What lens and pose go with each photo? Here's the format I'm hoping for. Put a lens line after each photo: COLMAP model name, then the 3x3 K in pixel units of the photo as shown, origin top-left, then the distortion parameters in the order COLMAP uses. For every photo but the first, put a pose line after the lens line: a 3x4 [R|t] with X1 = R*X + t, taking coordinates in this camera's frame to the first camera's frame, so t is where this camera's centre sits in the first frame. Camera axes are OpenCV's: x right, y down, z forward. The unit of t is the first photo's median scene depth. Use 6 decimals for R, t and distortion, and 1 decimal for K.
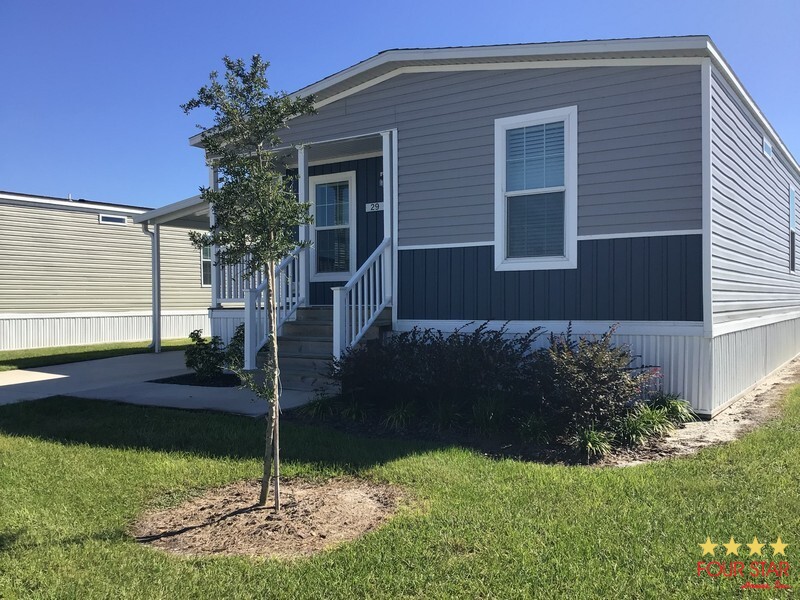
lens RADIAL K [[725.9, 0, 400.0], [0, 725.9, 300.0], [0, 0, 1]] dist [0.089108, -0.227139]
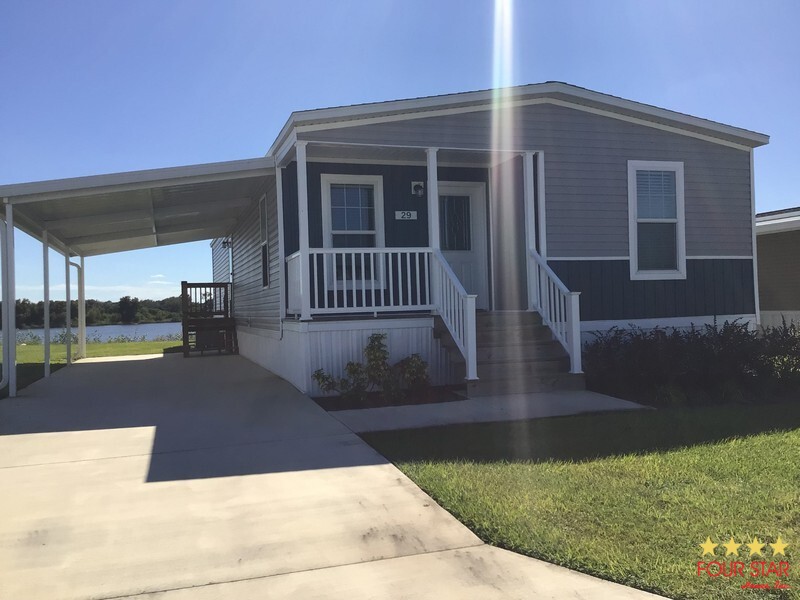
lens RADIAL K [[725.9, 0, 400.0], [0, 725.9, 300.0], [0, 0, 1]] dist [0.089108, -0.227139]
pose [[0.618401, -0.002106, 0.785860, -1.120052], [0.024120, 0.999576, -0.016302, 0.004821], [-0.785492, 0.029036, 0.618190, 0.542001]]
